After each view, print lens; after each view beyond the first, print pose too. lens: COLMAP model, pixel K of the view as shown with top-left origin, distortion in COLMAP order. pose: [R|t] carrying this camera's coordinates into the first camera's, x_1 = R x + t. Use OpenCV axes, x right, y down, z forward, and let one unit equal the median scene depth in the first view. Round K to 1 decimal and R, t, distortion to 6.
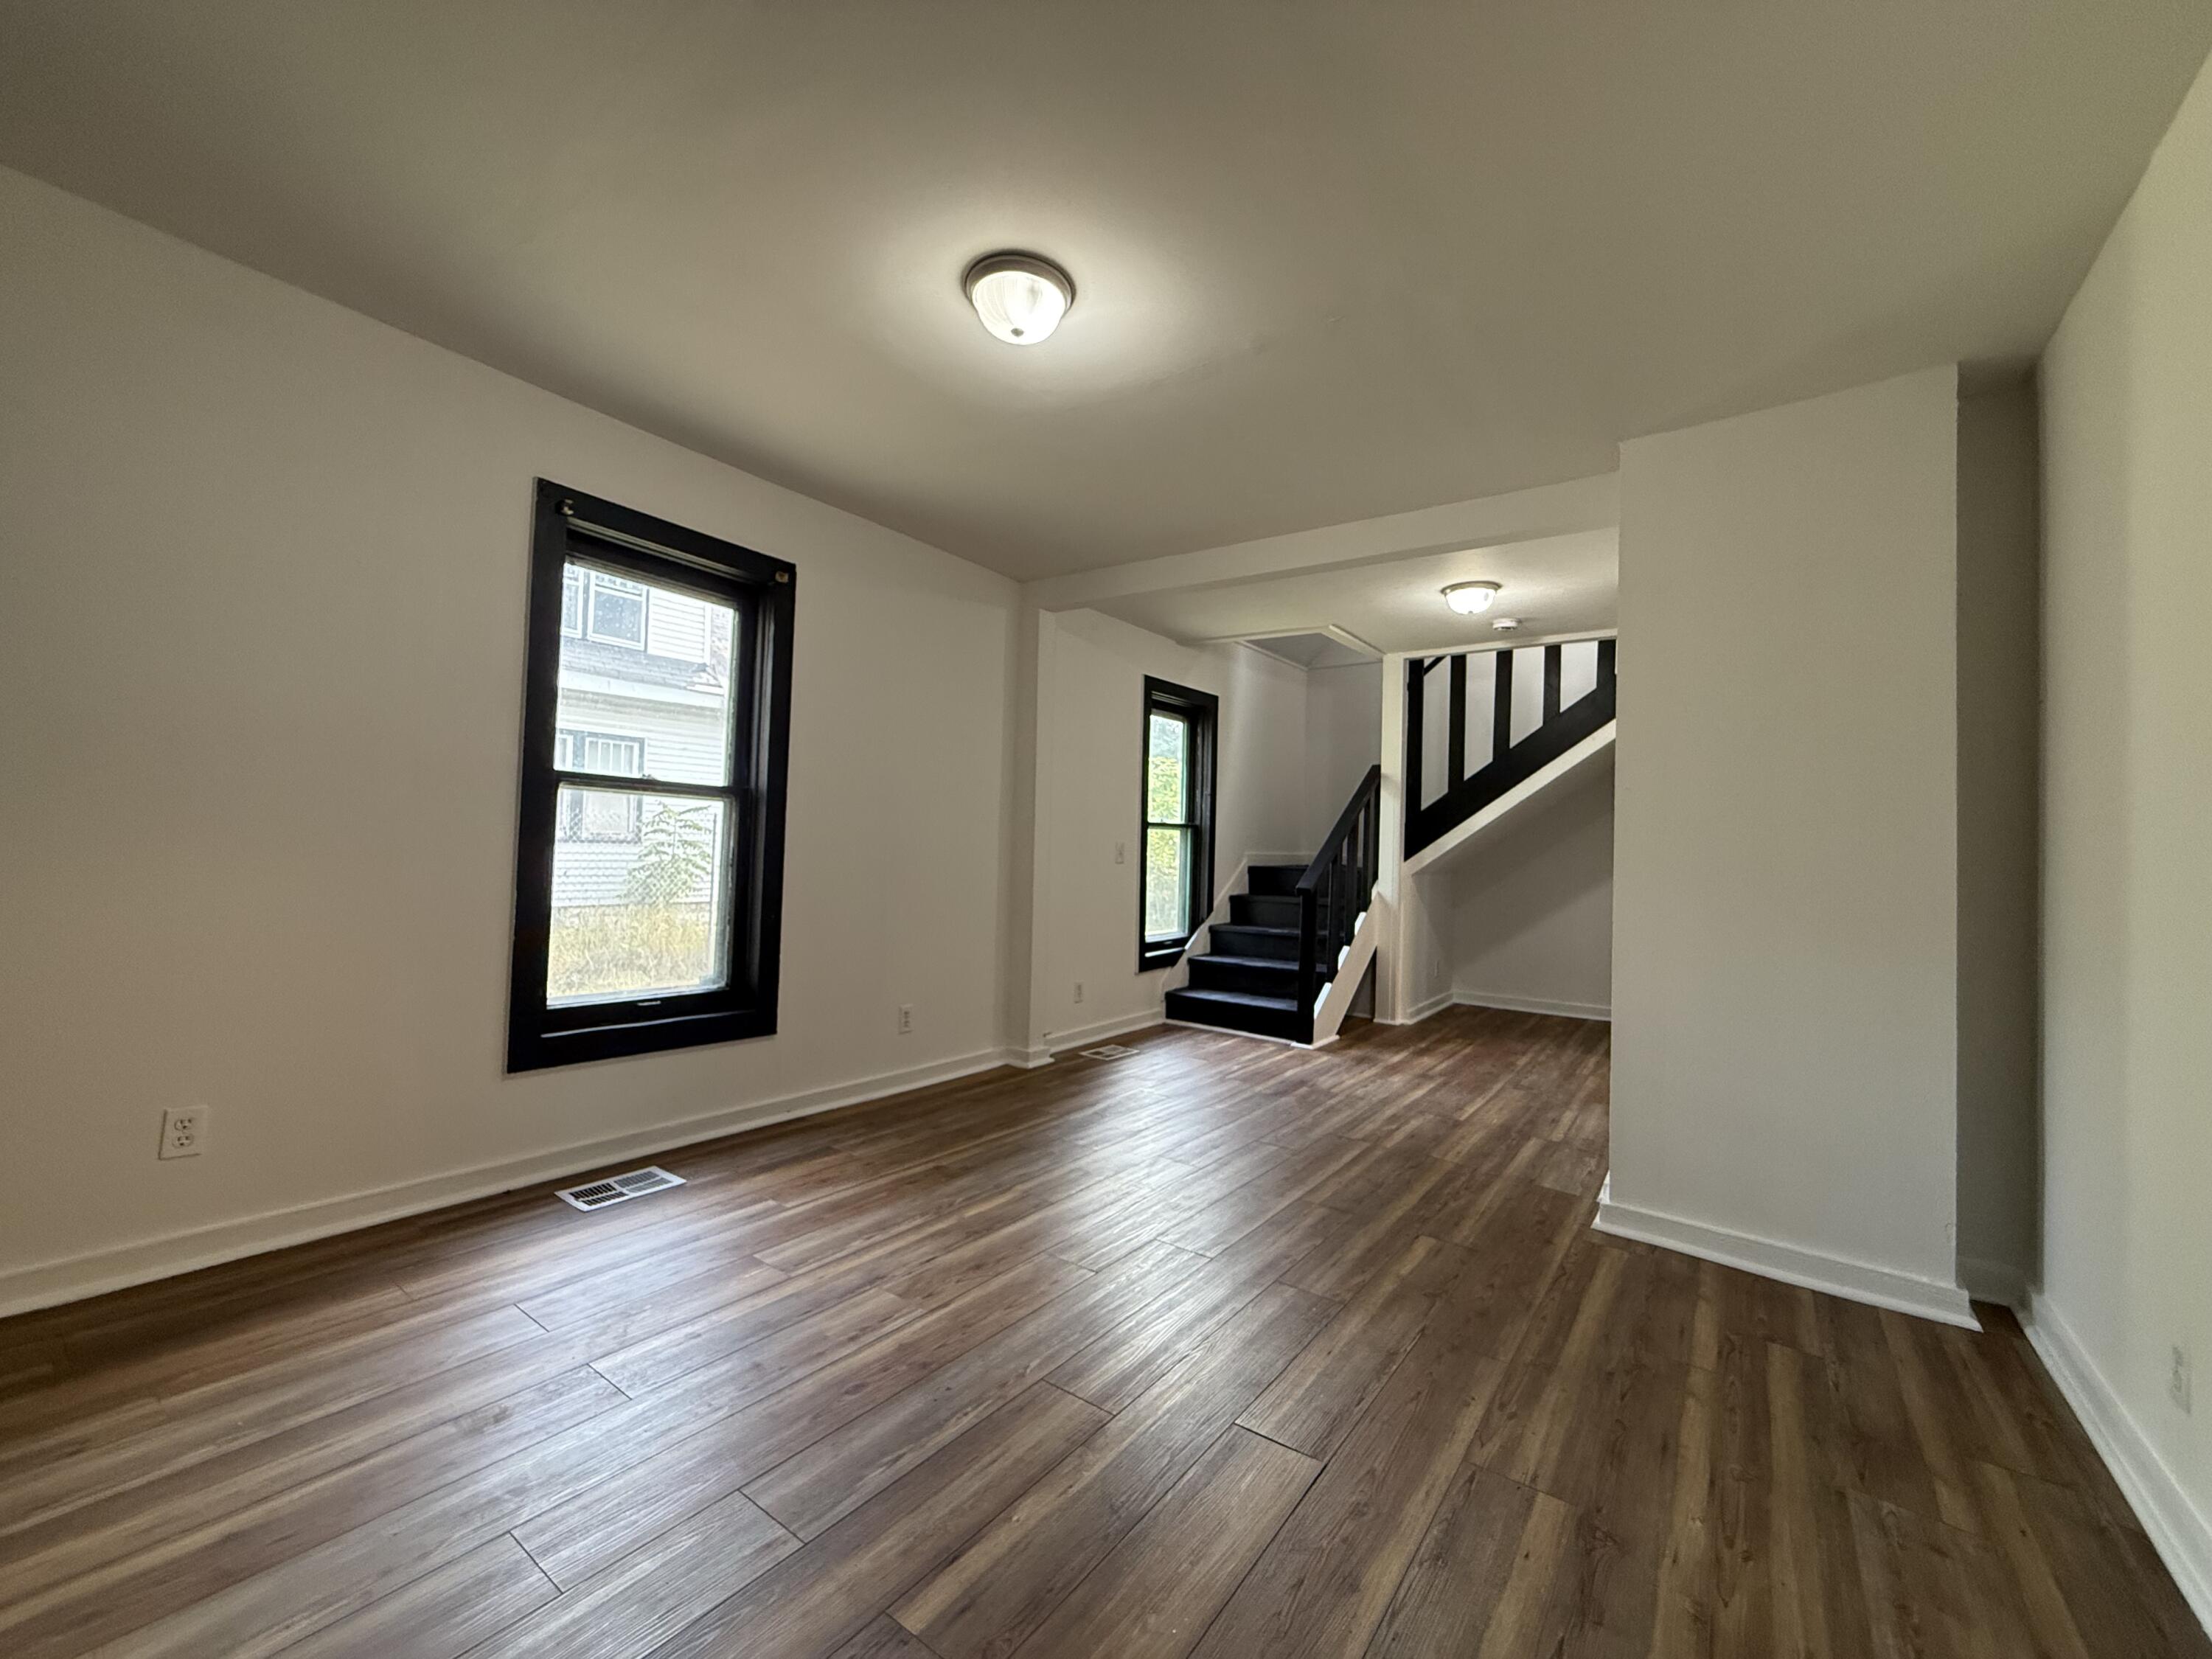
lens RADIAL K [[880.8, 0, 1099.8], [0, 880.8, 830.9], [0, 0, 1]] dist [-0.000810, -0.000111]
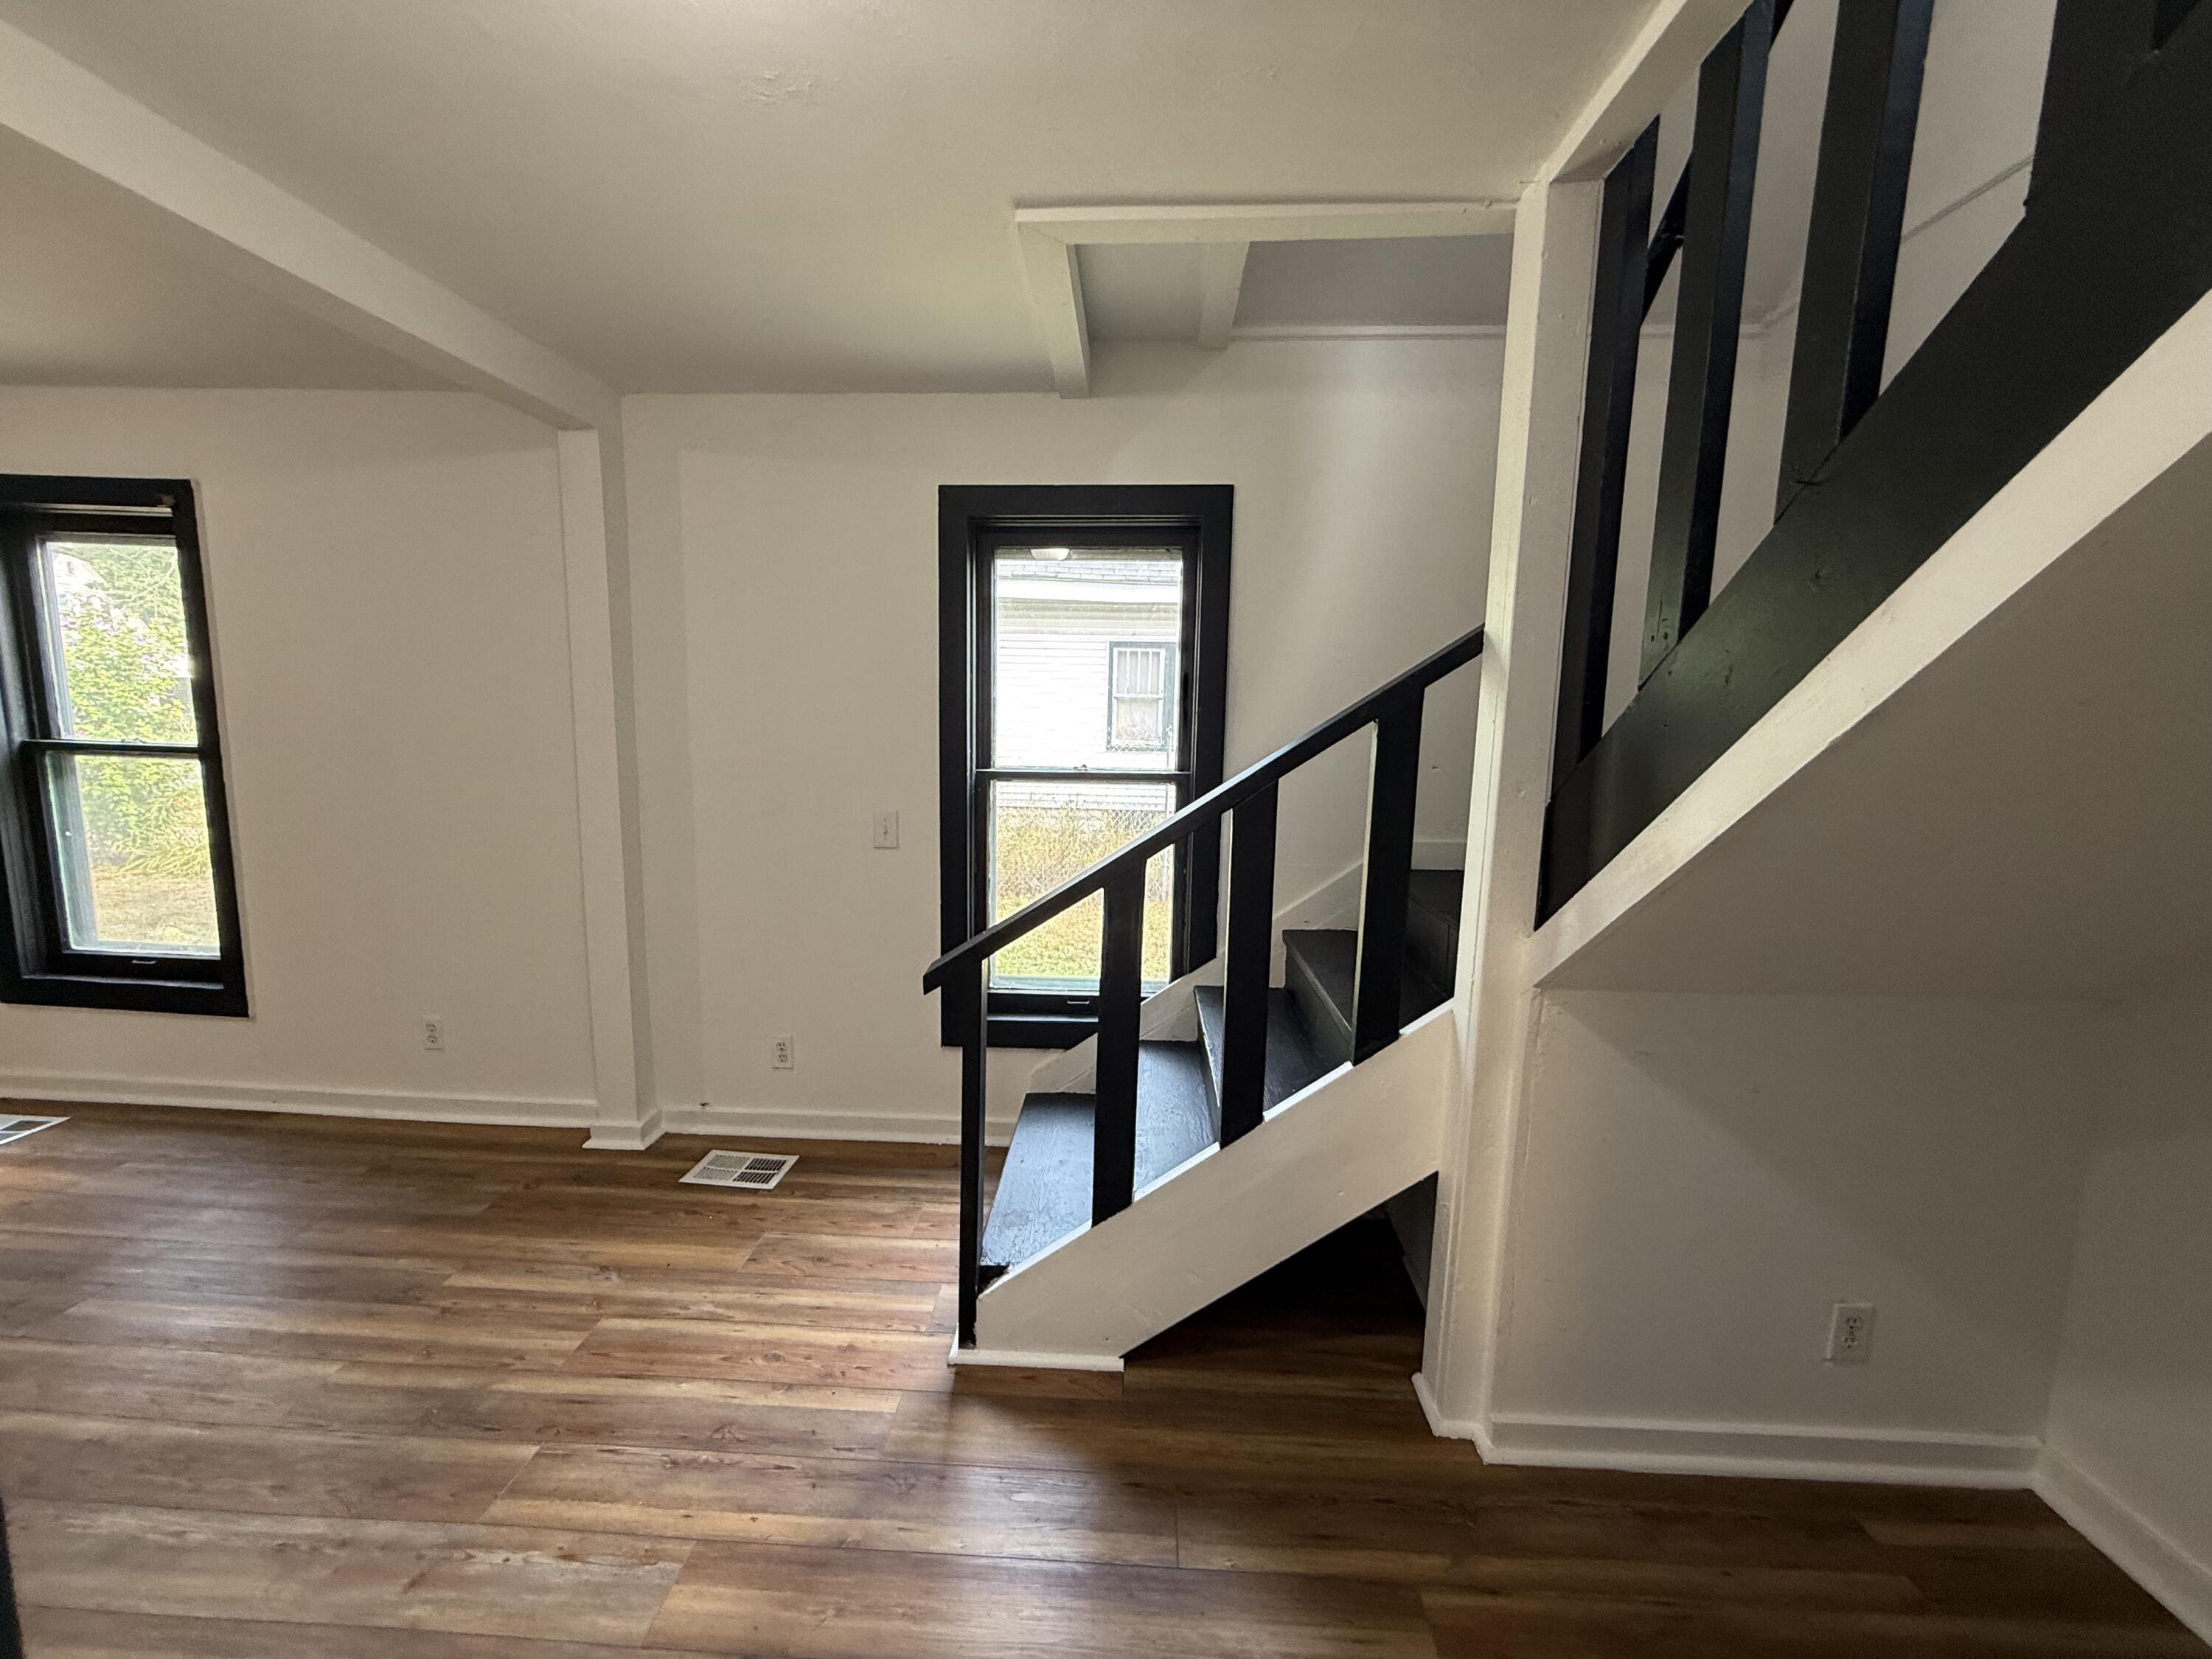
lens RADIAL K [[882.1, 0, 1100.0], [0, 882.1, 831.4], [0, 0, 1]] dist [-0.000304, -0.000132]
pose [[0.553048, 0.094405, -0.827783, 0.875005], [0.014338, 0.992334, 0.122751, -0.063495], [0.833026, -0.079756, 0.547455, 1.259251]]
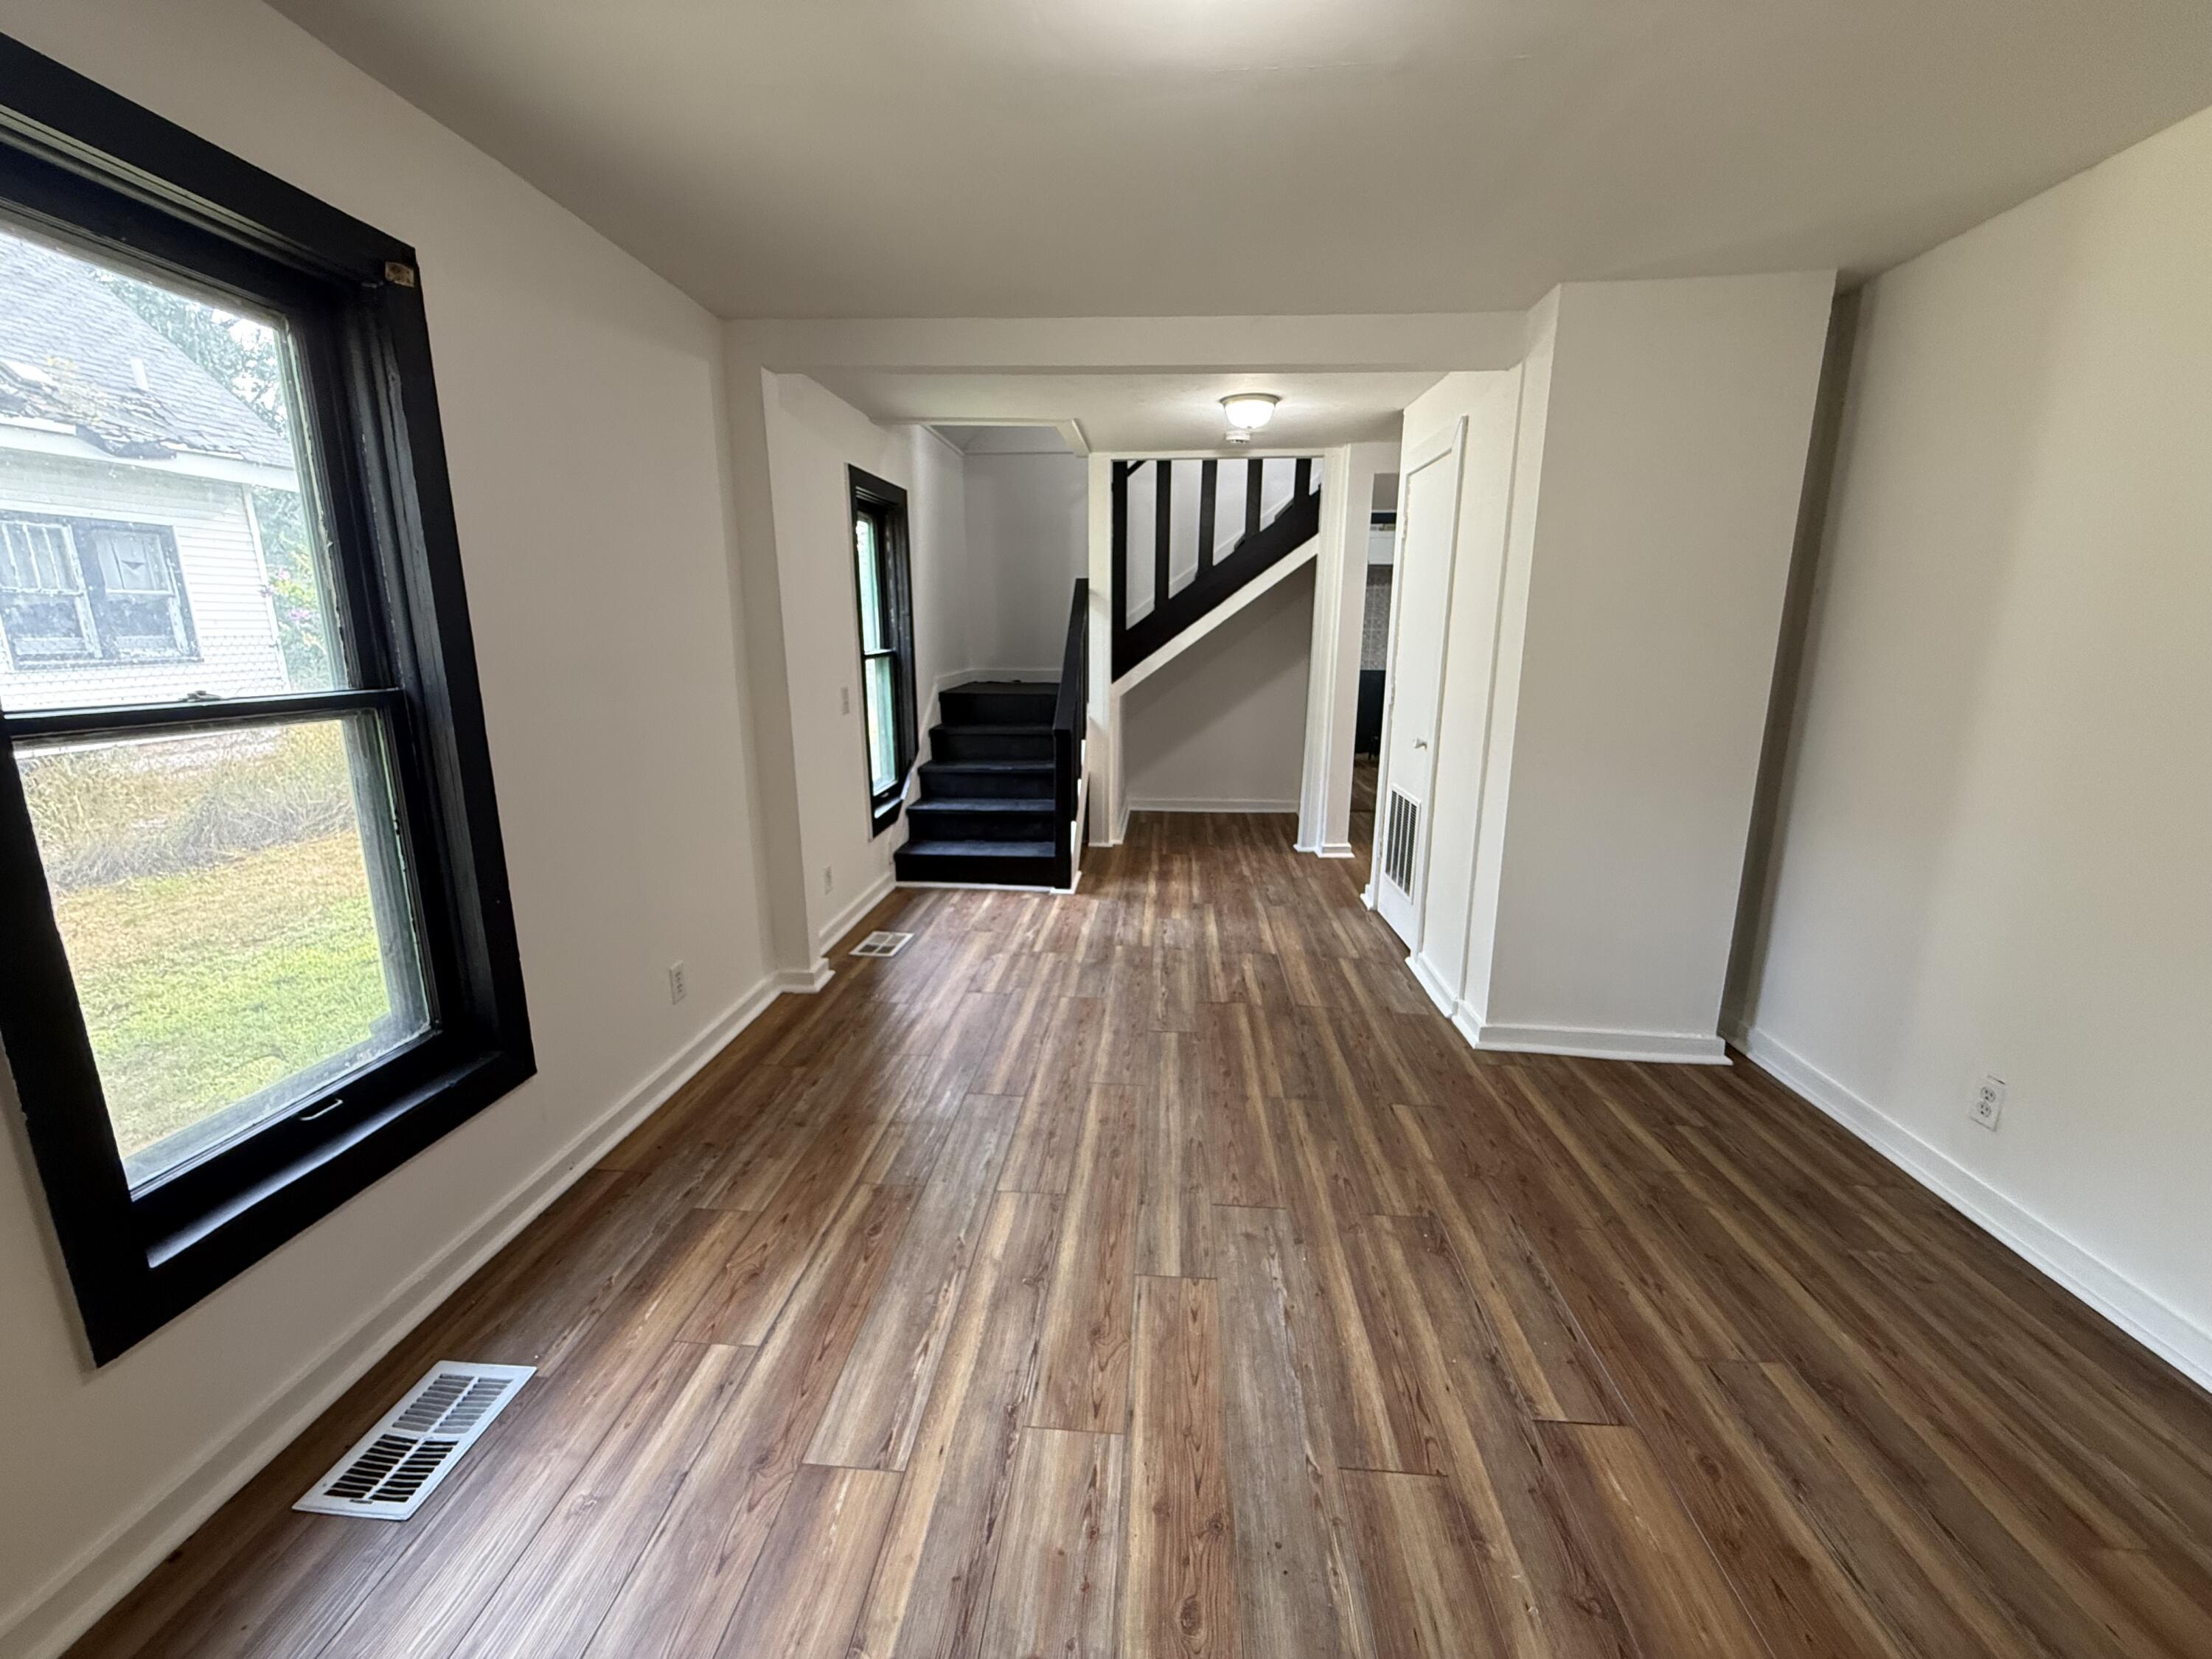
lens RADIAL K [[880.8, 0, 1099.8], [0, 880.8, 830.9], [0, 0, 1]] dist [-0.000810, -0.000111]
pose [[0.850177, -0.144962, 0.506148, -0.318160], [0.011631, 0.966286, 0.257209, -0.101186], [-0.526369, -0.212786, 0.823200, 0.292672]]
